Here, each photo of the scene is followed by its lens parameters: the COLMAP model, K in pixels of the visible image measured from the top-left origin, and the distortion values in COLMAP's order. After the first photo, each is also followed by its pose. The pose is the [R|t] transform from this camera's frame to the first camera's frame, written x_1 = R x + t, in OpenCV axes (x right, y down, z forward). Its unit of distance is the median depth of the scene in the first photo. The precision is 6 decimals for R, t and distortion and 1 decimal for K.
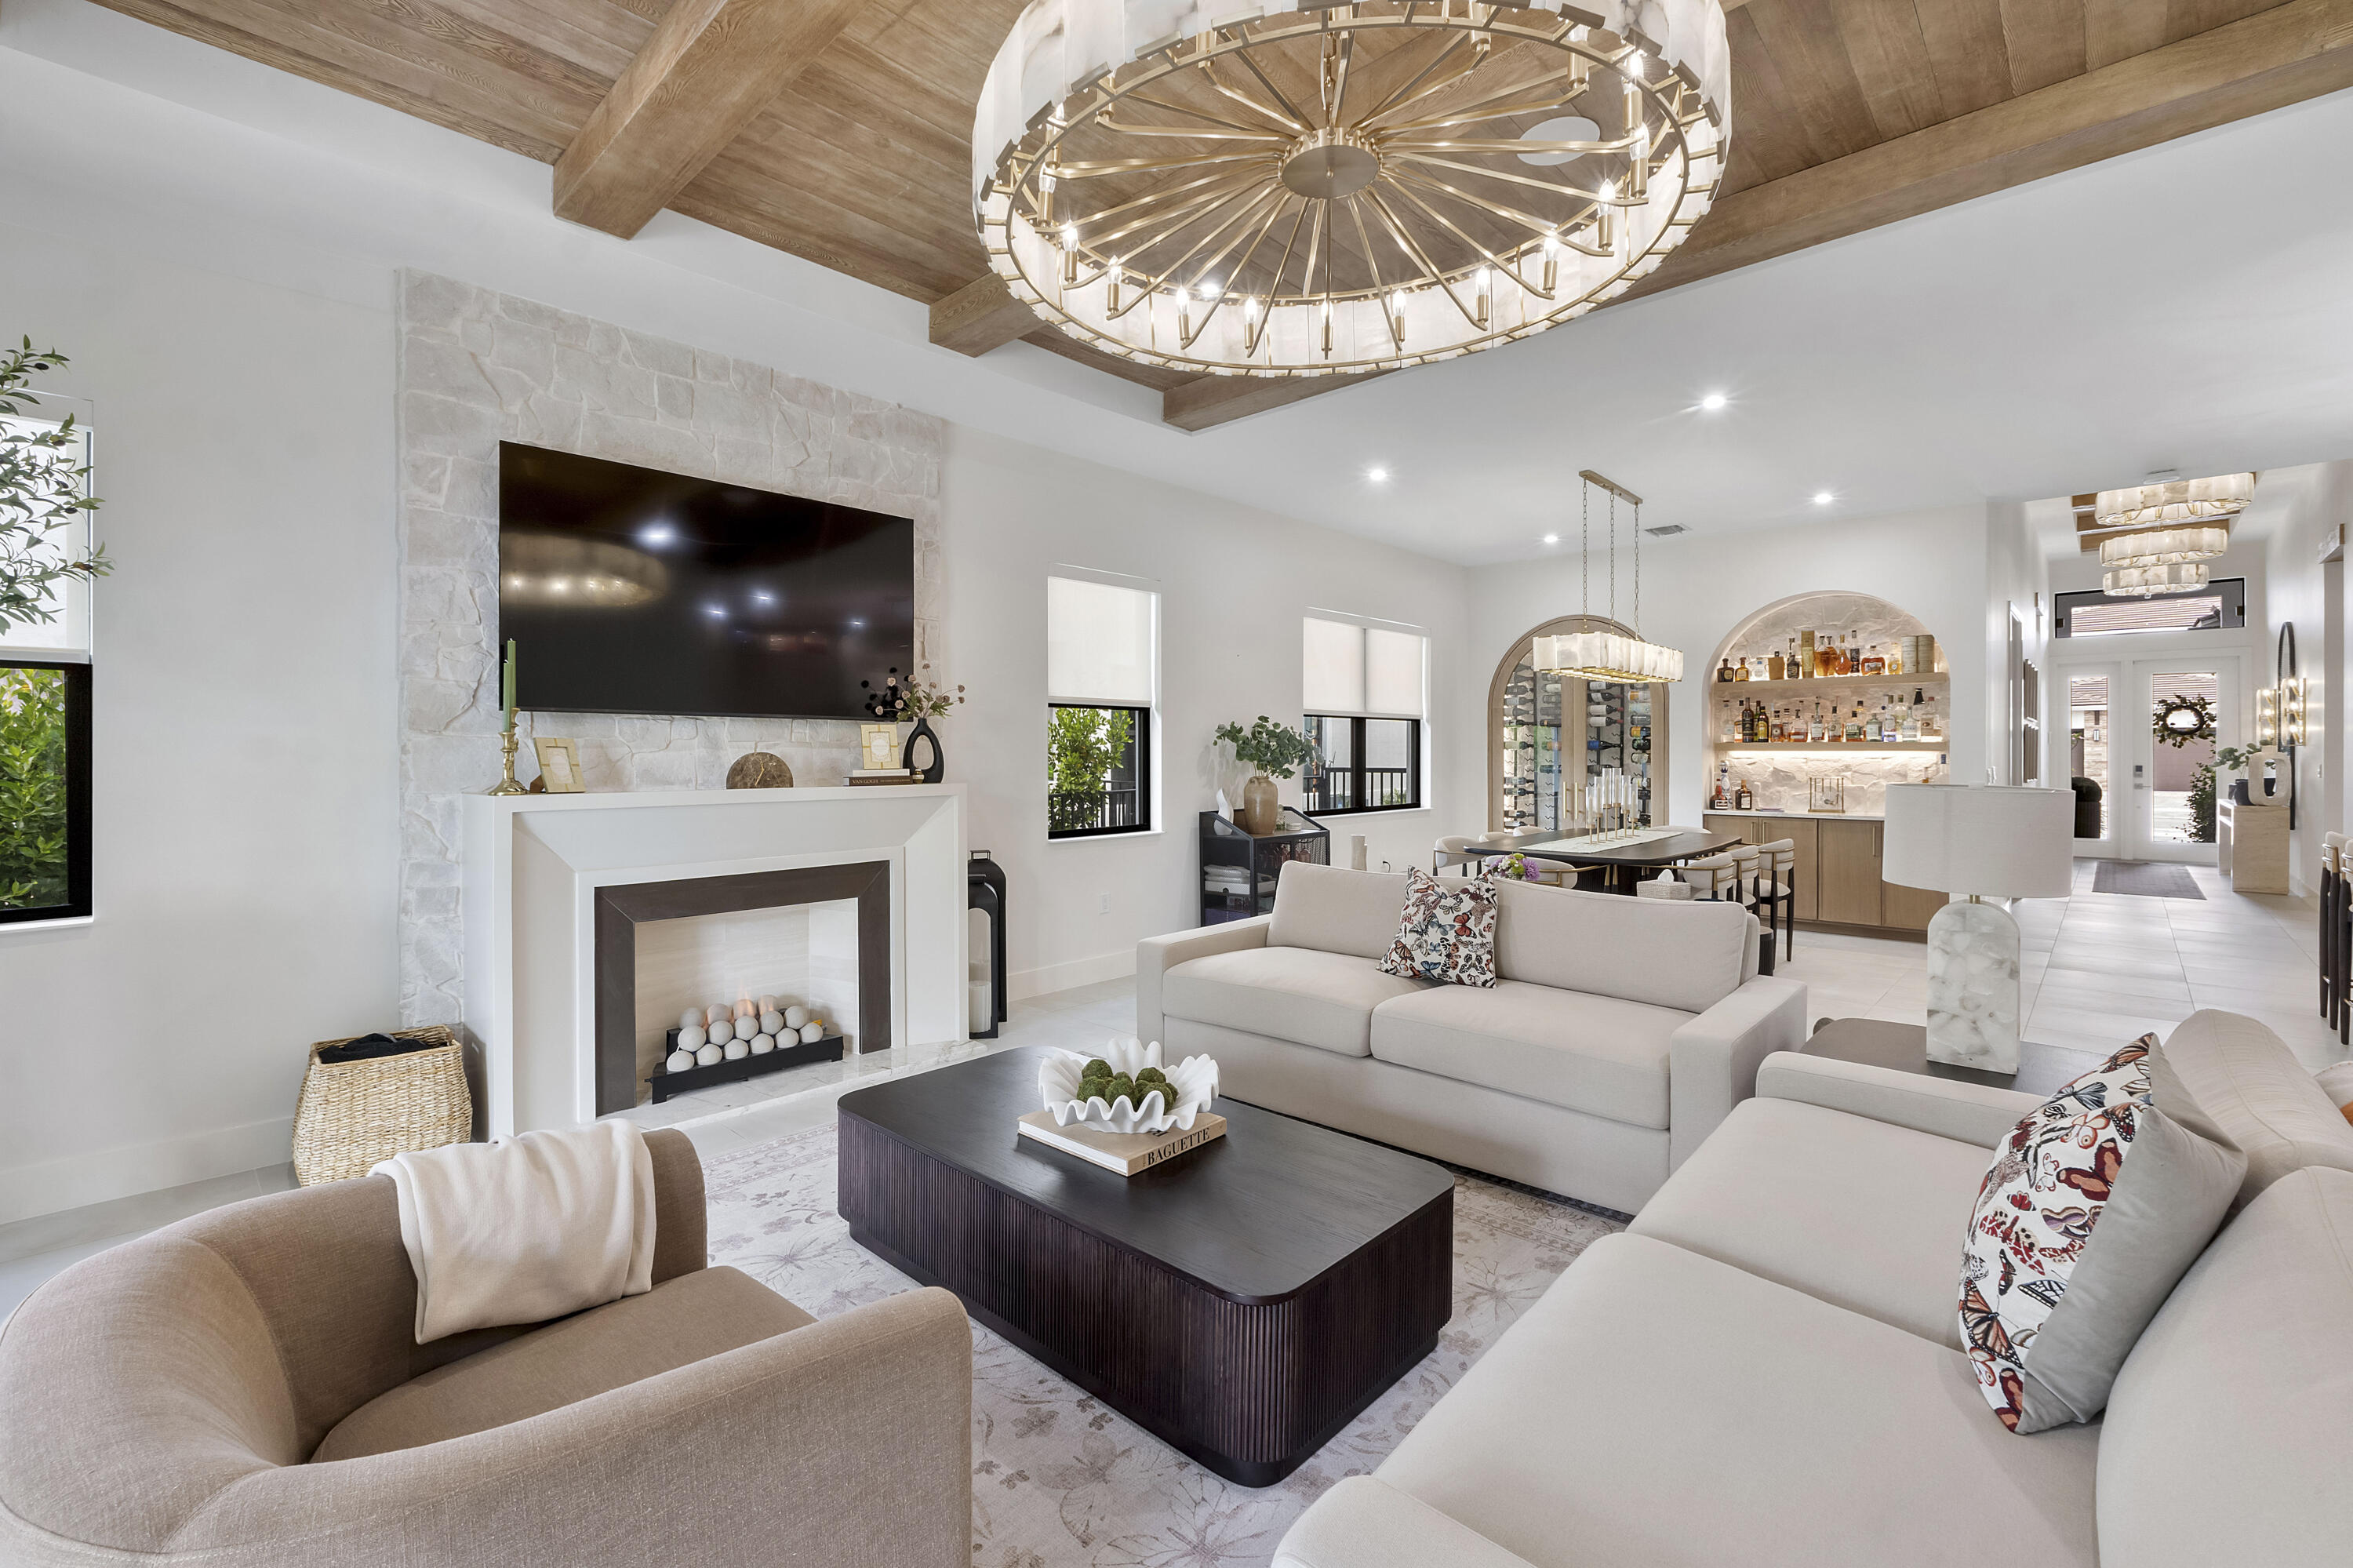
lens RADIAL K [[1001.3, 0, 1157.8], [0, 1001.3, 754.6], [0, 0, 1]] dist [-0.007580, -0.000410]
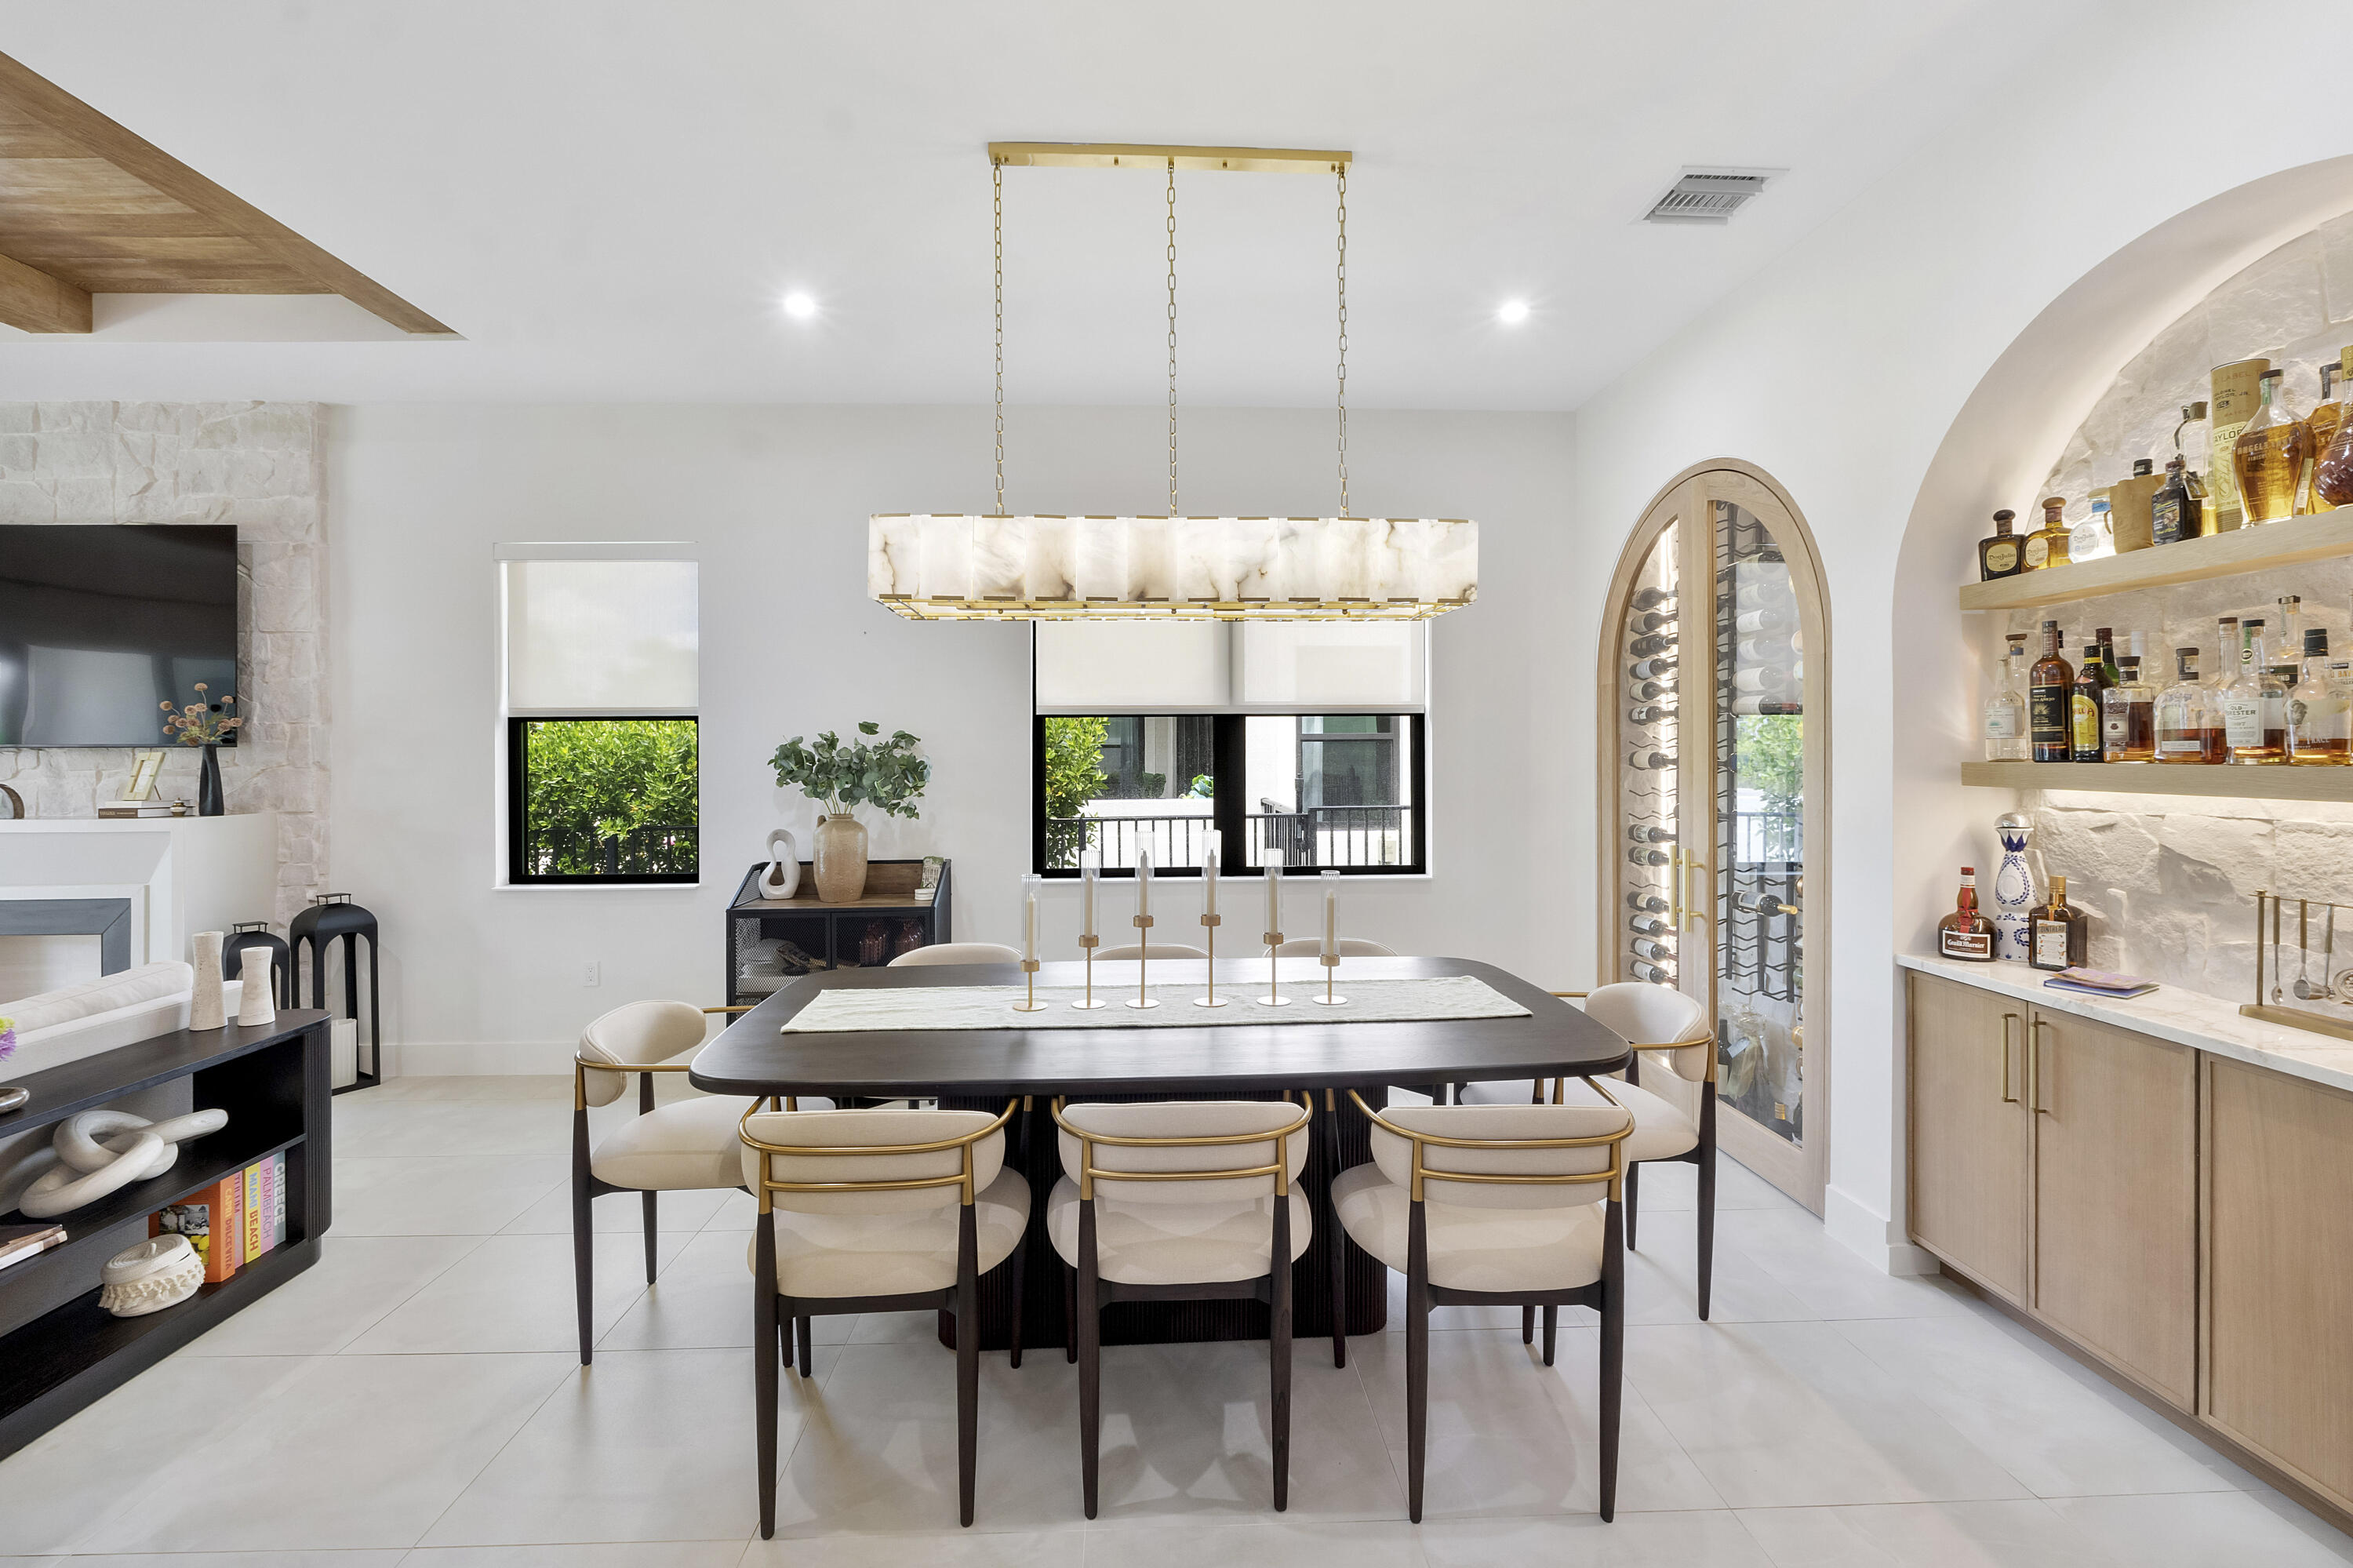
lens RADIAL K [[1001.3, 0, 1170.1], [0, 1001.3, 755.1], [0, 0, 1]] dist [-0.007580, -0.000410]
pose [[0.719233, 0.000702, -0.694769, 1.006161], [0.003063, 0.999987, 0.004181, -0.027234], [0.694762, -0.005135, 0.719221, 0.950528]]
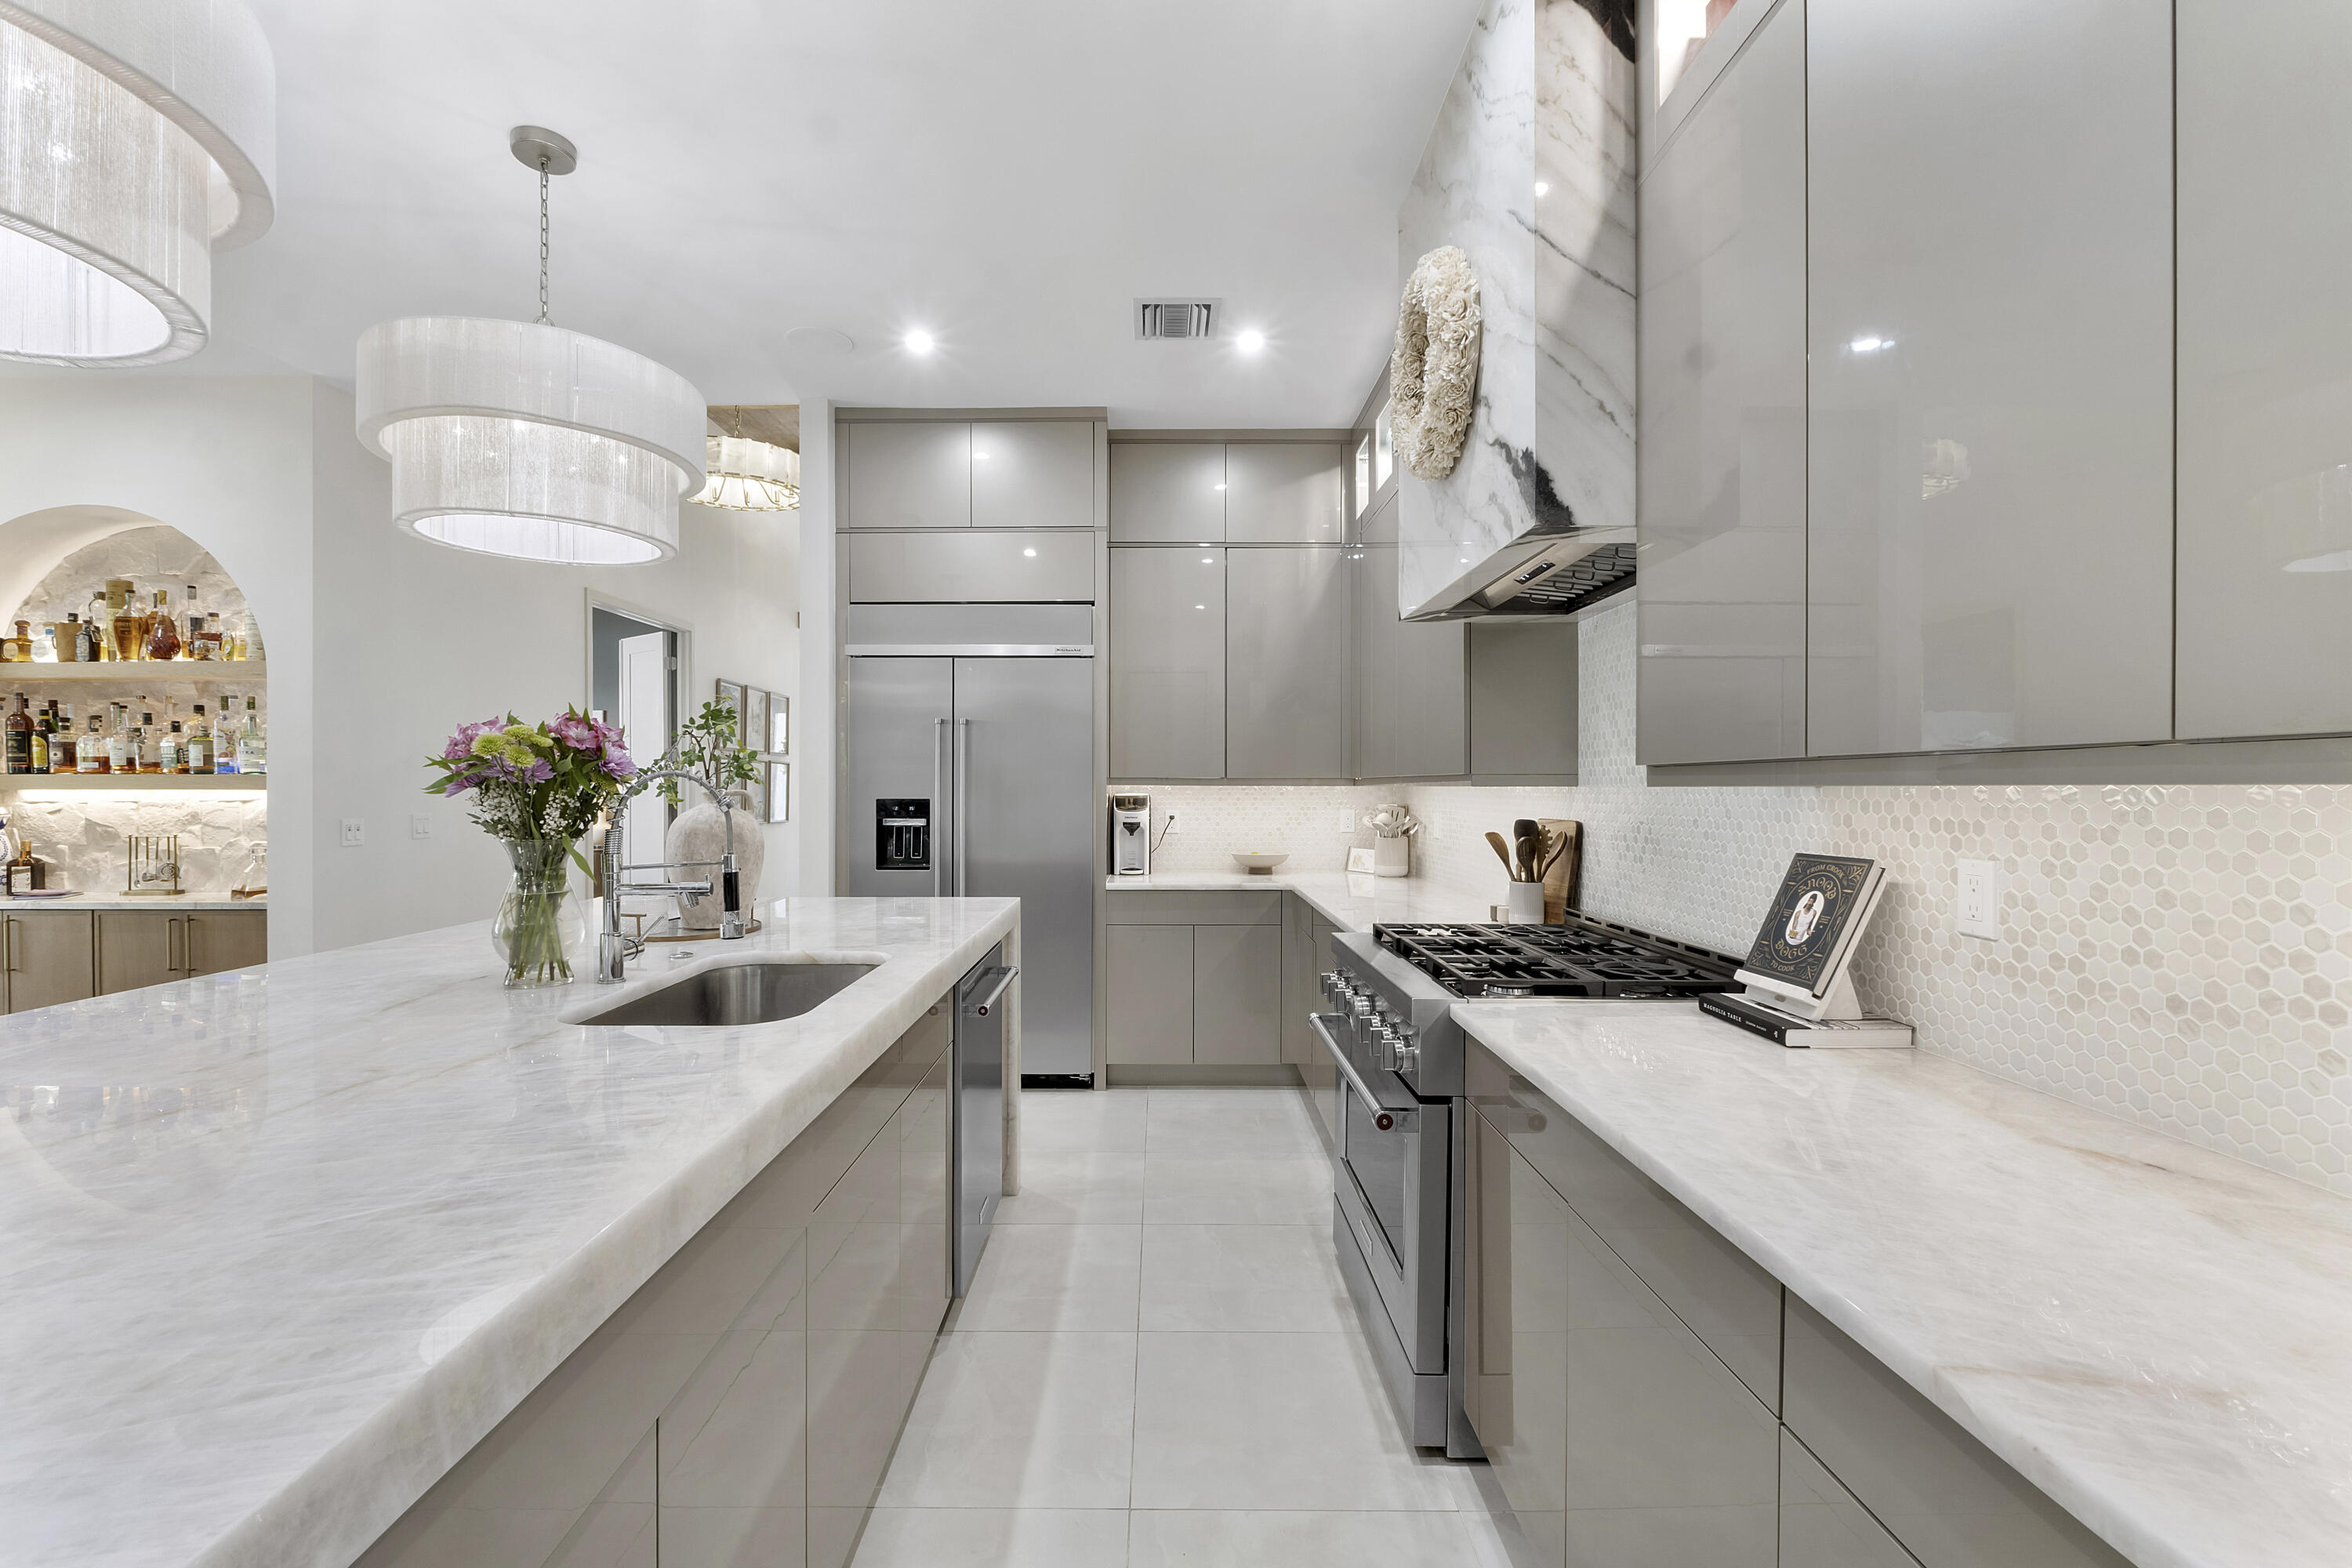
lens RADIAL K [[1000.9, 0, 1165.6], [0, 1000.9, 792.3], [0, 0, 1]] dist [-0.007580, -0.000410]
pose [[0.723821, -0.003853, 0.689977, 1.109558], [0.001270, 0.999990, 0.004253, -0.005986], [-0.689987, -0.002202, 0.723818, 0.275373]]
